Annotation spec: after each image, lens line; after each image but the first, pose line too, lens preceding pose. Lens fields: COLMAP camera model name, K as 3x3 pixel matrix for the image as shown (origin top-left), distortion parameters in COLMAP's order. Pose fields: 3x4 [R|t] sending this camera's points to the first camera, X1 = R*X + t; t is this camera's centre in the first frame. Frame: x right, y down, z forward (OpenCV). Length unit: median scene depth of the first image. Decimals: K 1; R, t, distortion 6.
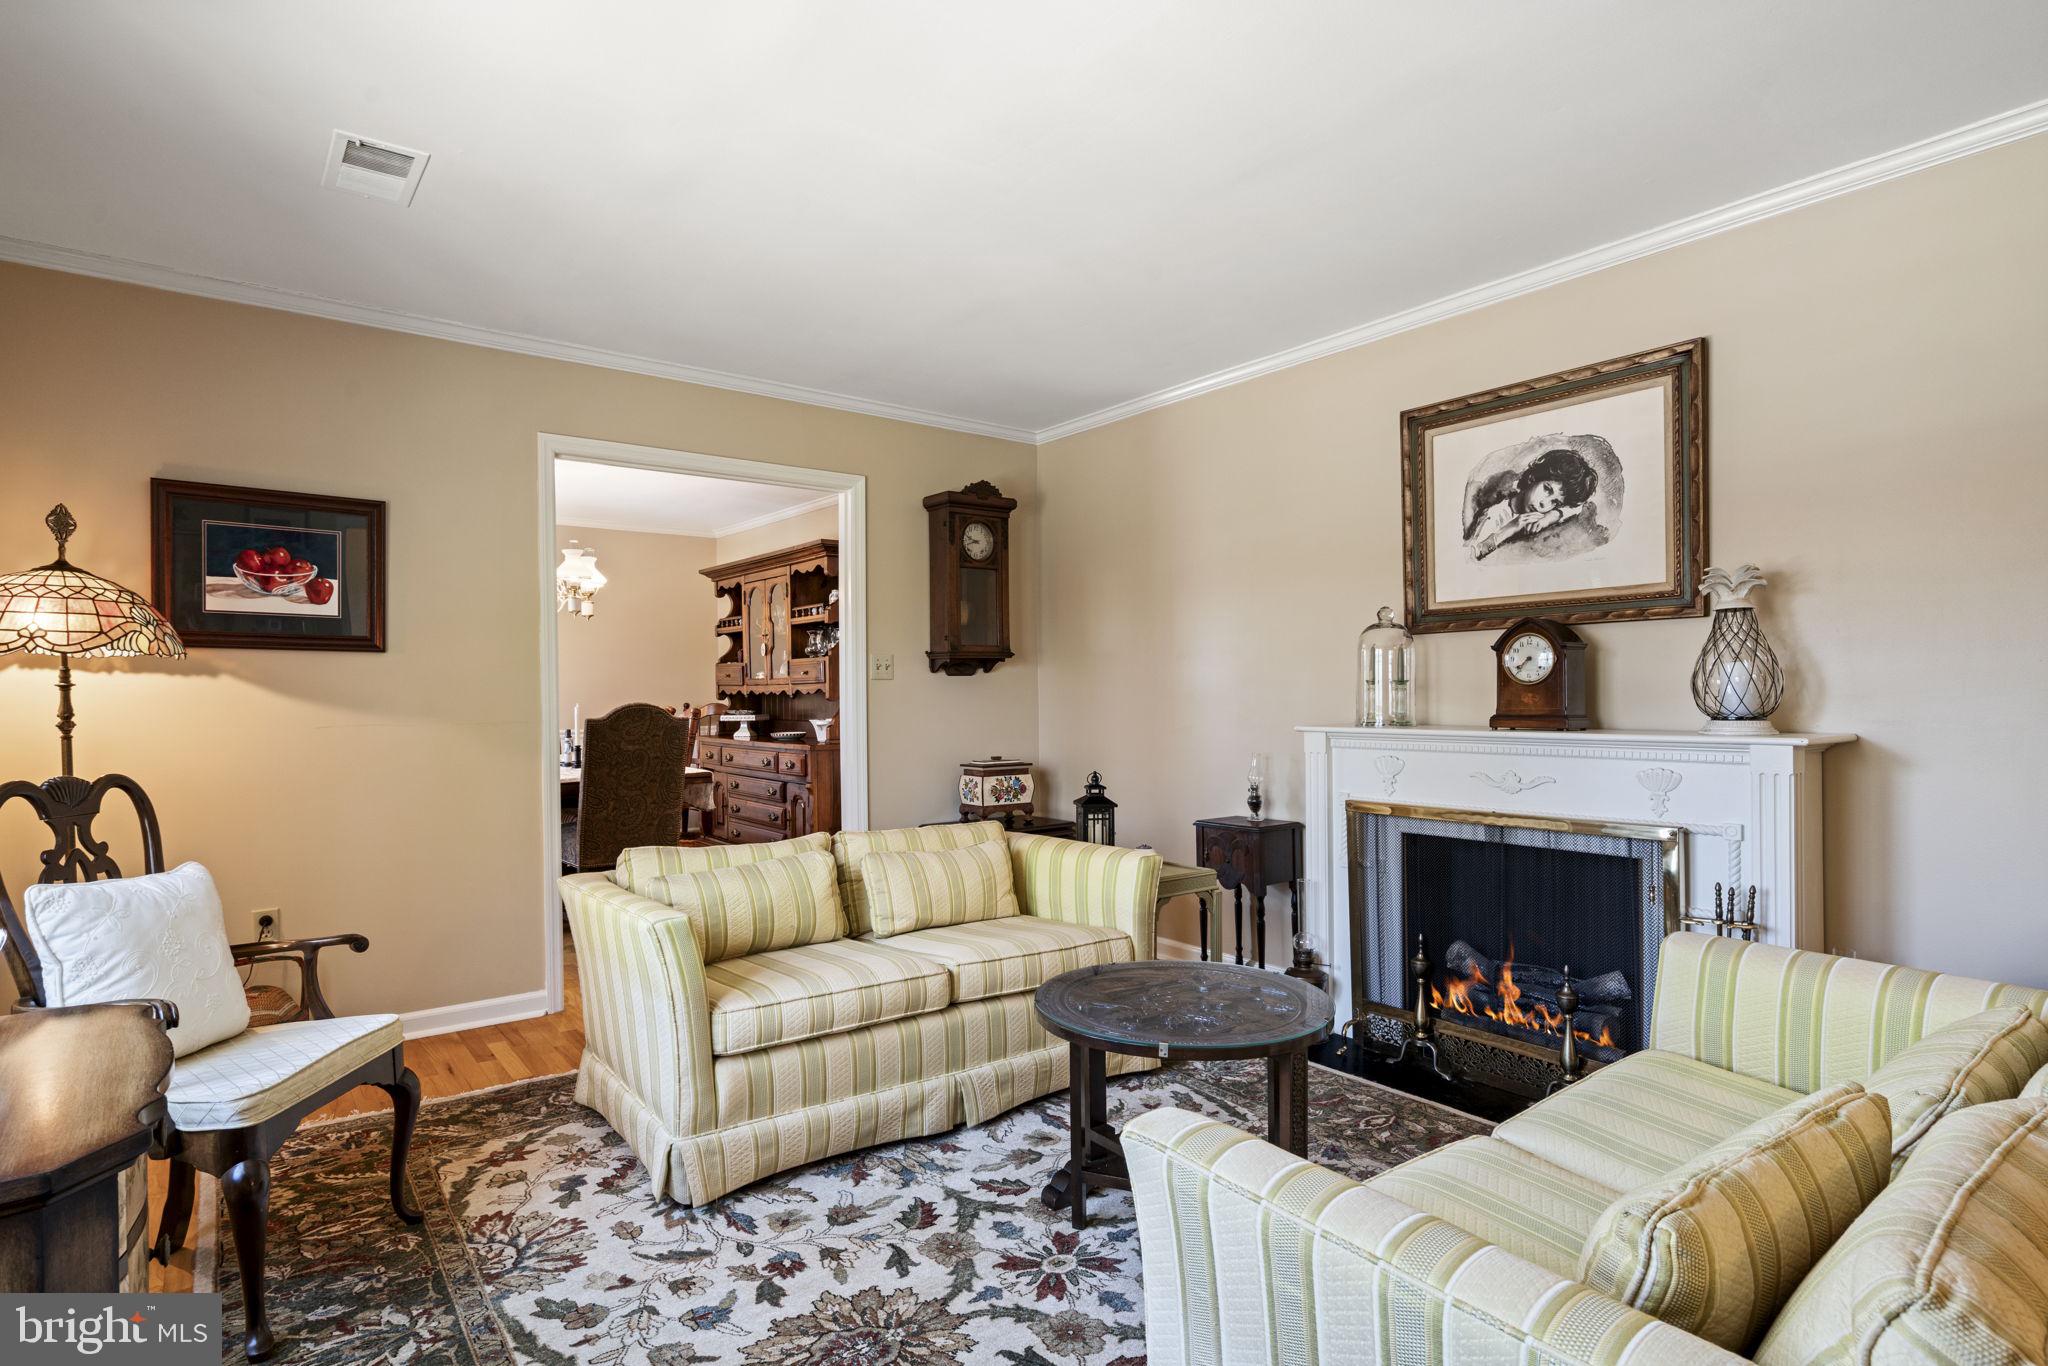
lens RADIAL K [[1050.0, 0, 1024.3], [0, 1050.0, 696.3], [0, 0, 1]] dist [-0.003854, -0.000261]
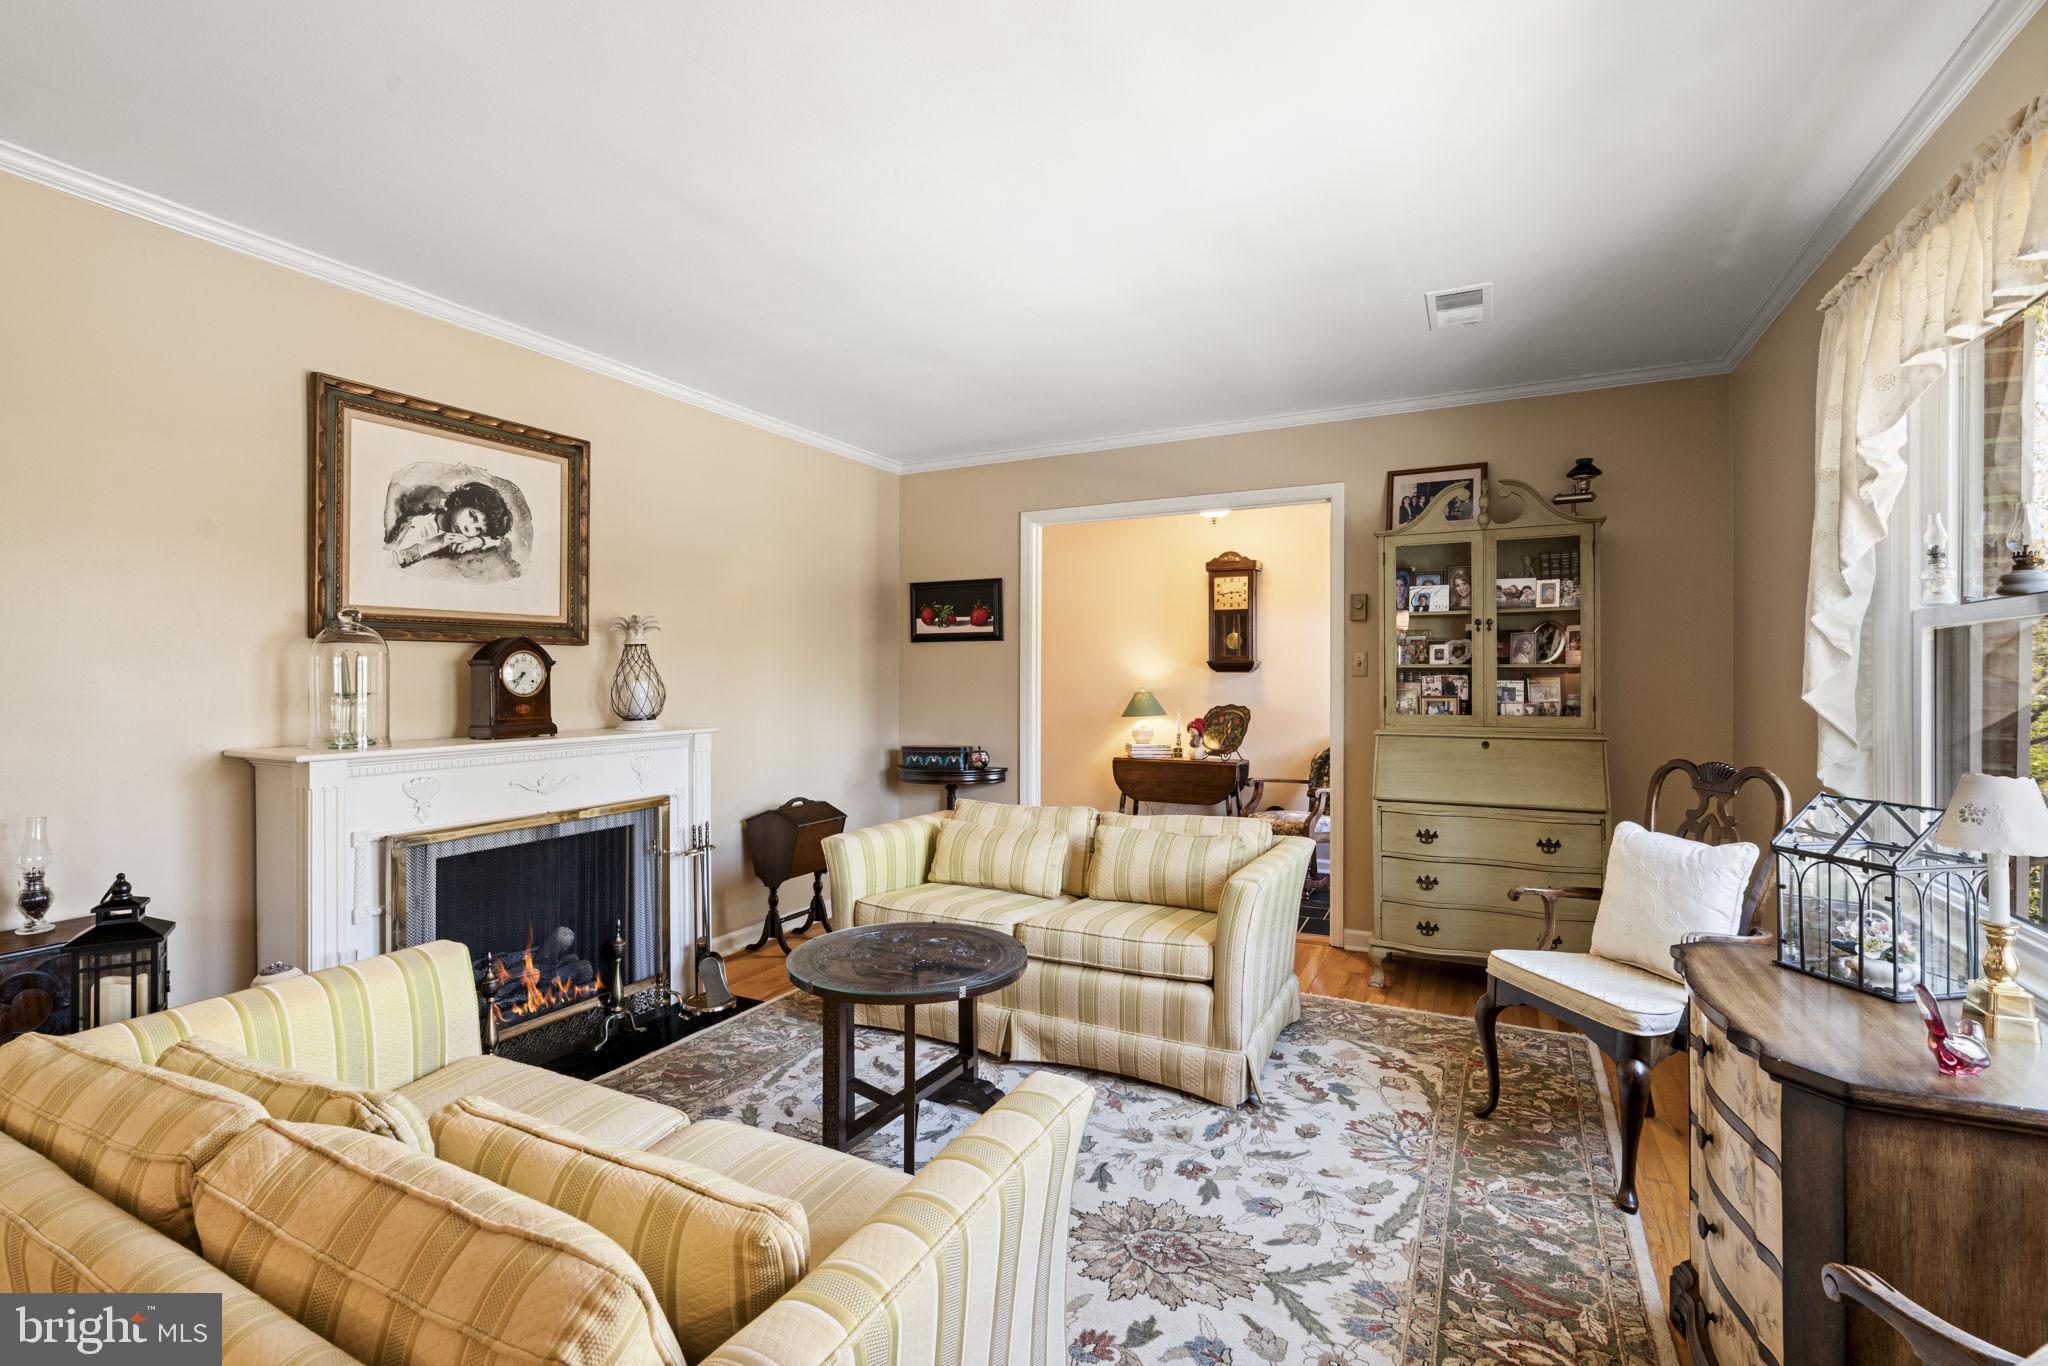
lens RADIAL K [[896.2, 0, 1023.1], [0, 896.2, 675.1], [0, 0, 1]] dist [-0.001810, -0.000068]
pose [[-0.412967, 0.008673, 0.910705, -0.565299], [0.005262, 0.999961, -0.007137, -0.023279], [-0.910731, 0.001844, -0.412997, 0.847518]]
